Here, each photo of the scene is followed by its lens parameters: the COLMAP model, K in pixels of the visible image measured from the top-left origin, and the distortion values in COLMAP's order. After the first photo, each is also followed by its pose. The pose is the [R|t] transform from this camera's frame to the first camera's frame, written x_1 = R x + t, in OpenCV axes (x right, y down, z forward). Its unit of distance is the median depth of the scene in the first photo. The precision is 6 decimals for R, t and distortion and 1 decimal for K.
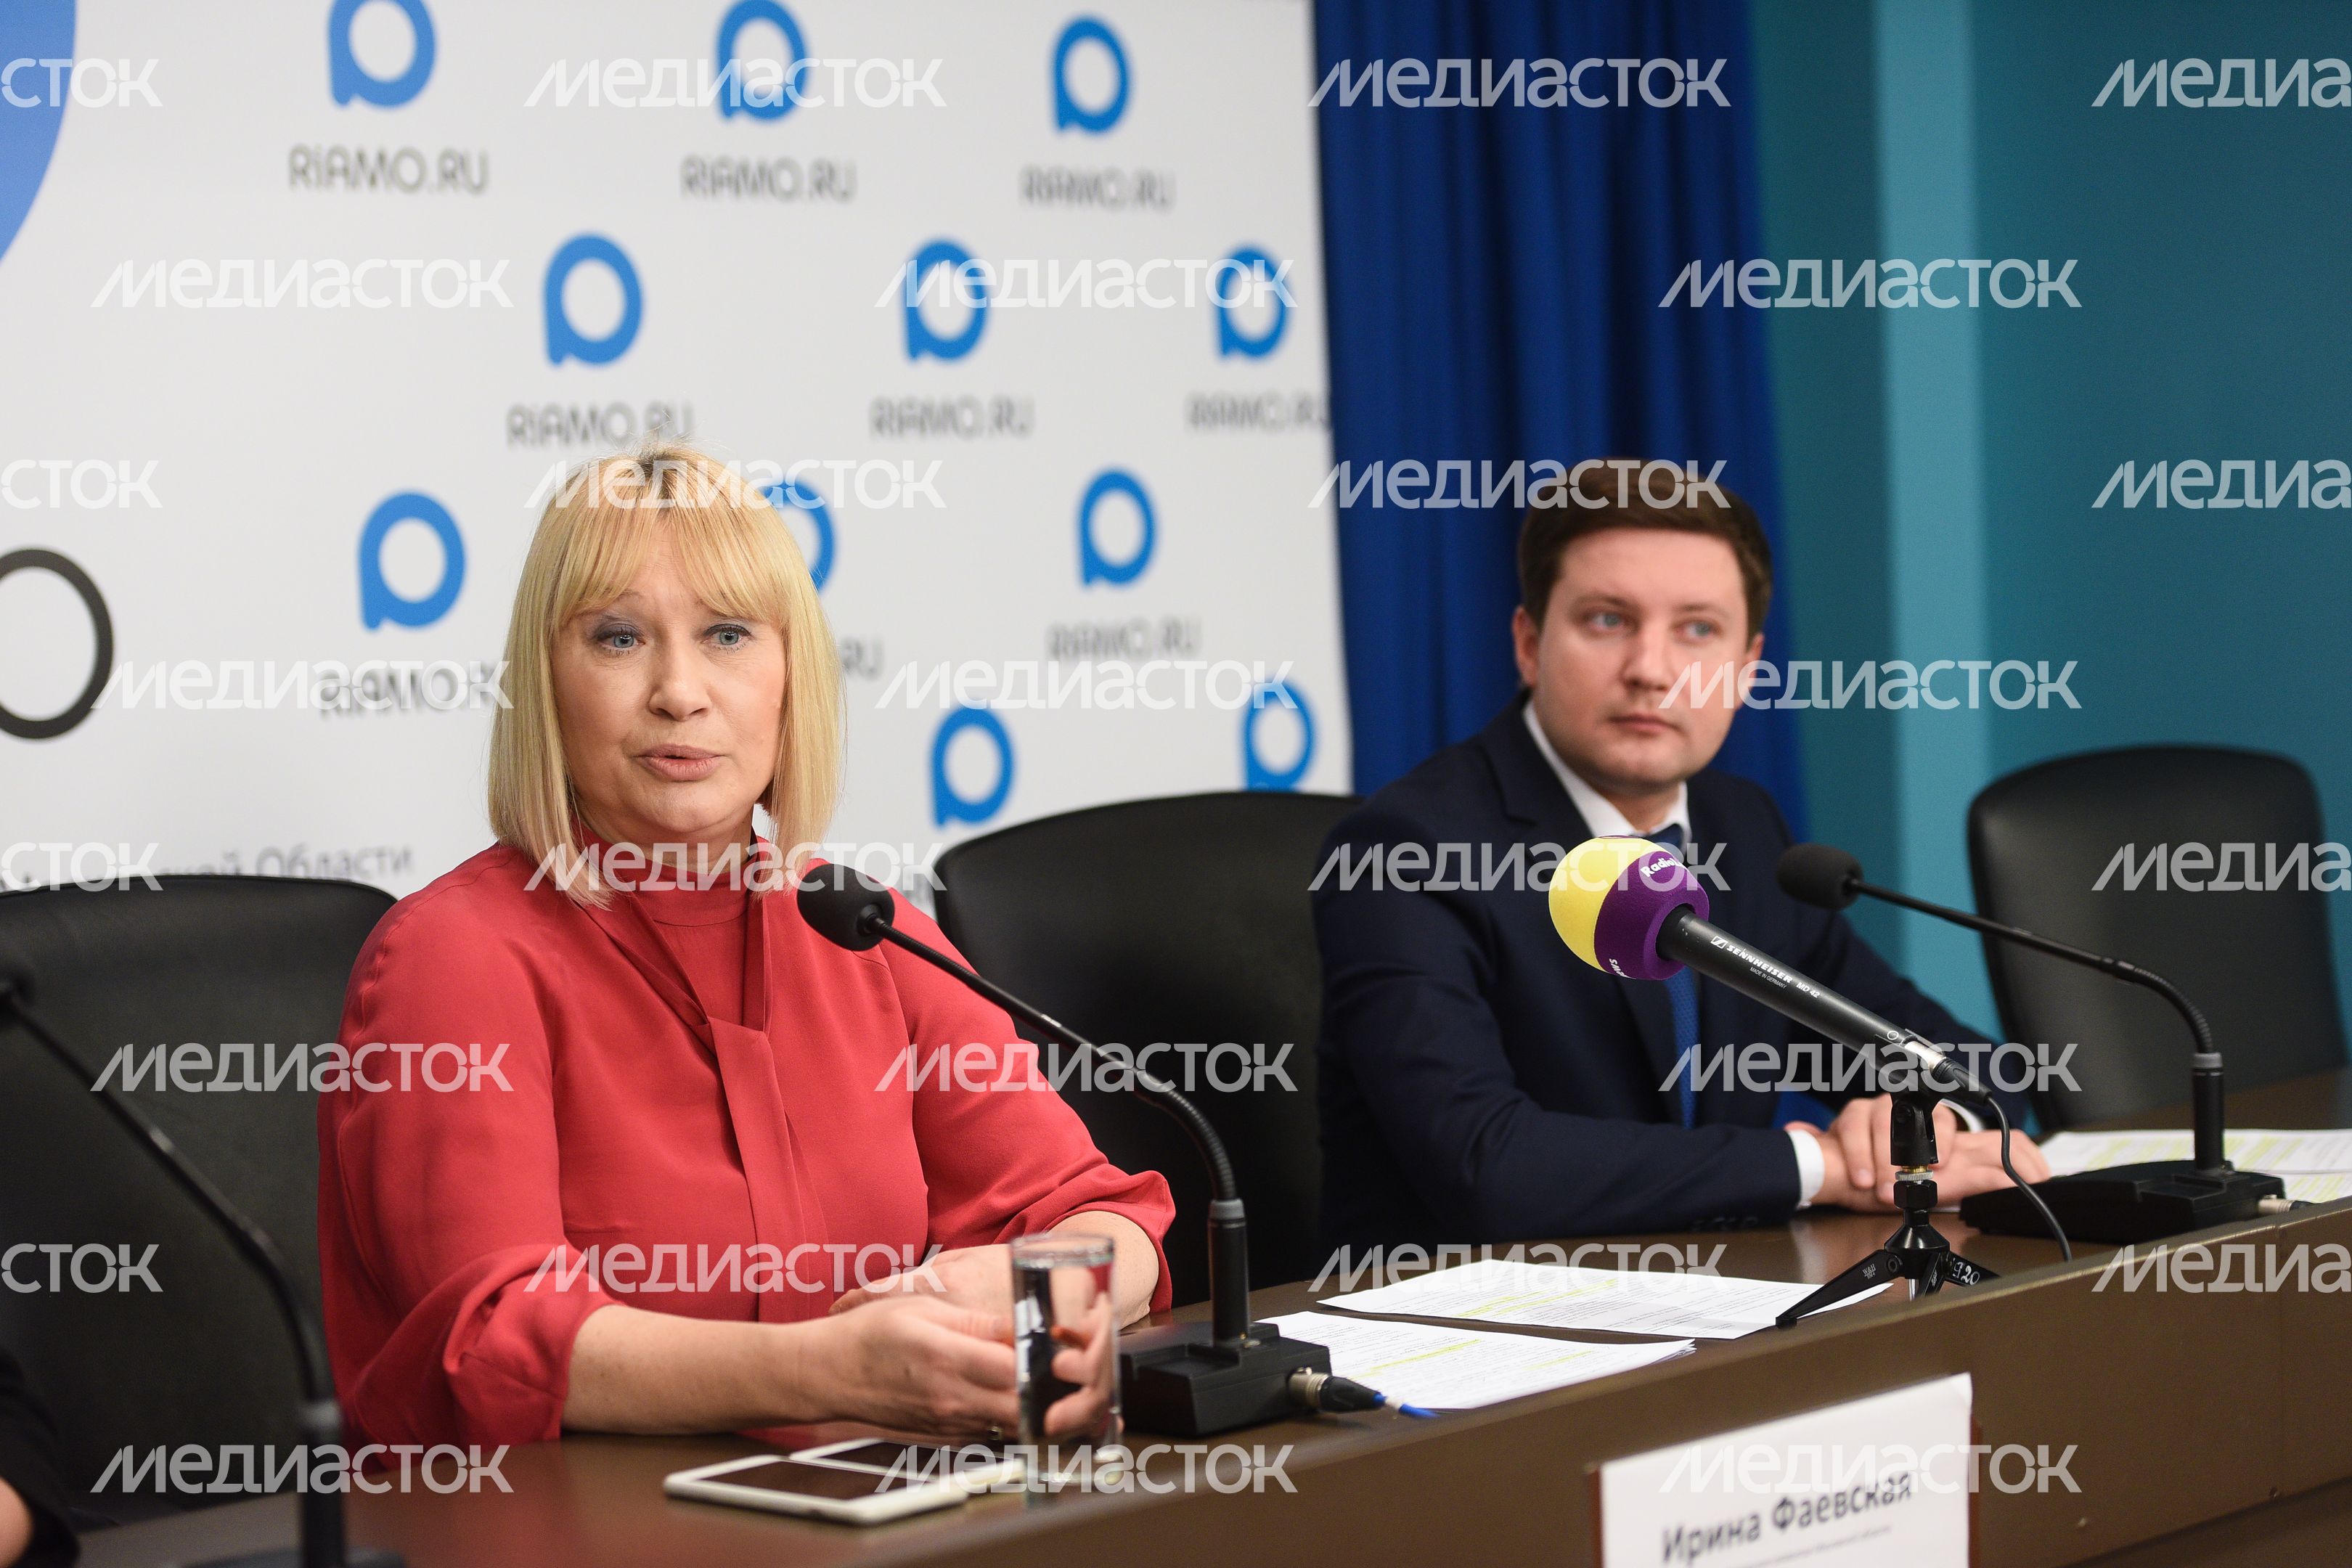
lens RADIAL K [[5029.1, 0, 1176.0], [0, 5029.1, 784.0], [0, 0, 1]] dist [-0.012322, 0.100724]
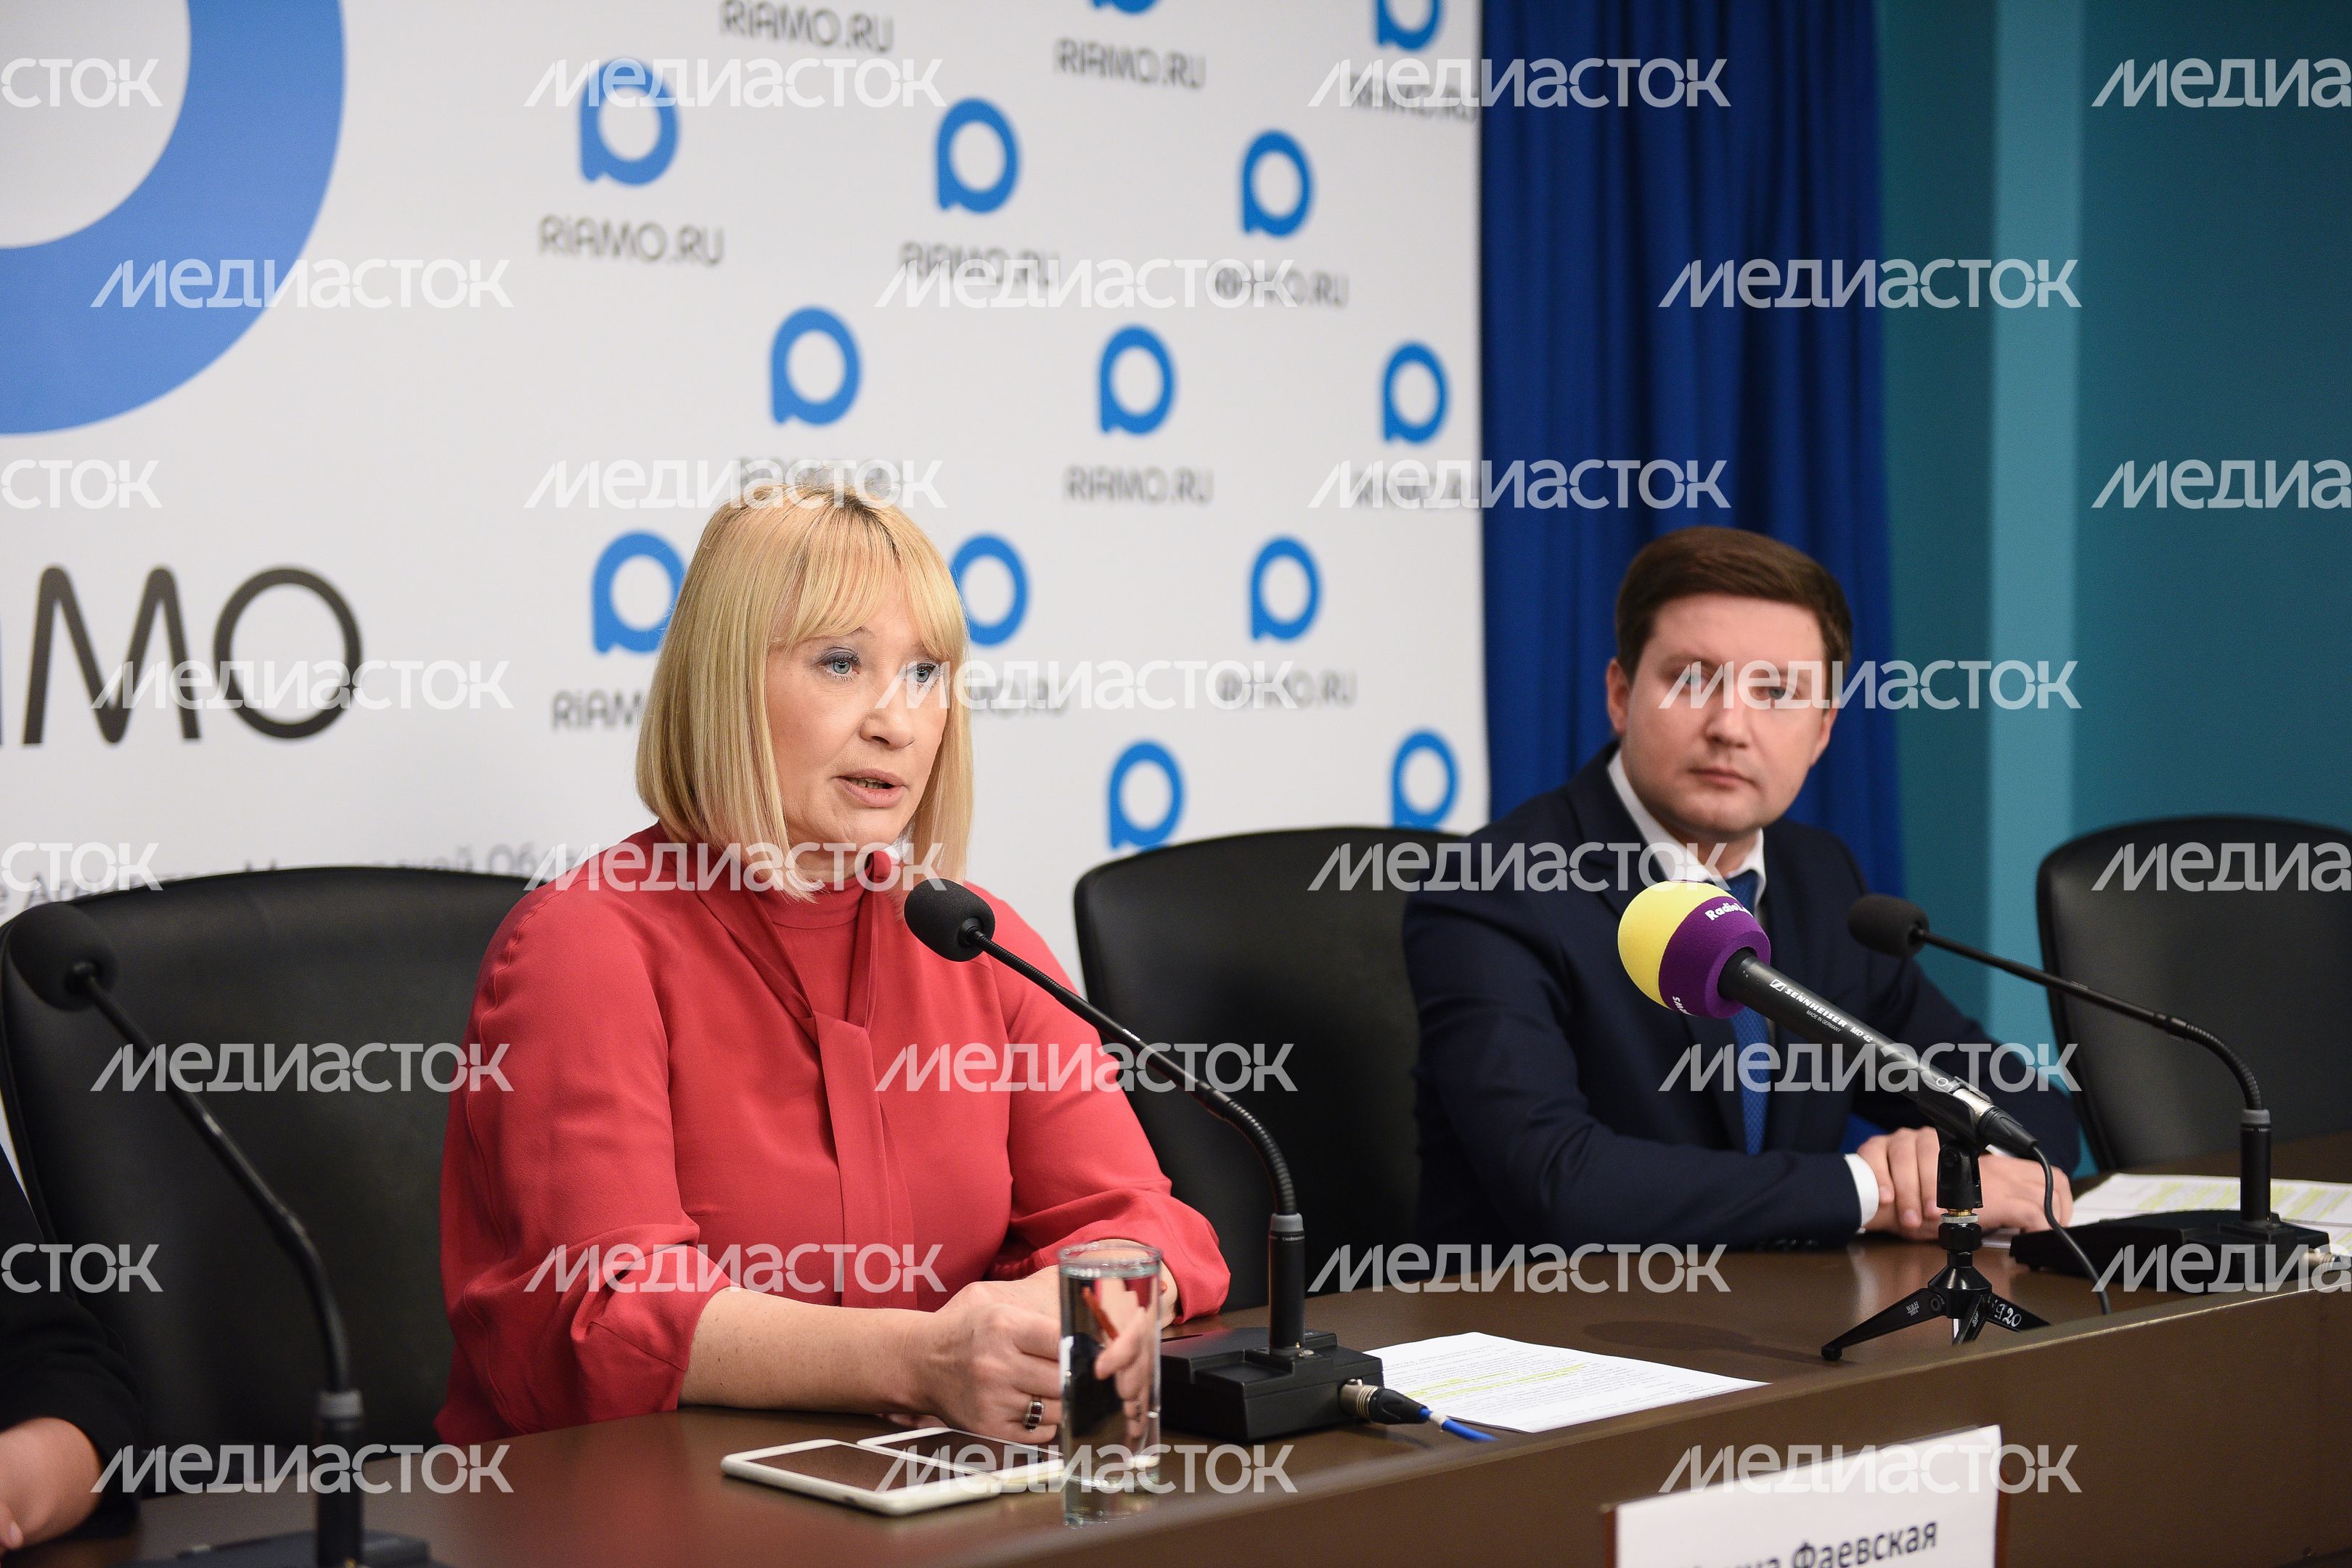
lens RADIAL K [[4176.7, 0, 1176.0], [0, 4176.7, 784.0], [0, 0, 1]] dist [0.154993, 0.037321]
pose [[0.997842, 0.037027, -0.054224, 0.026685], [-0.037503, 0.999266, -0.007782, 0.001019], [0.053896, 0.009799, 0.998498, 0.112519]]
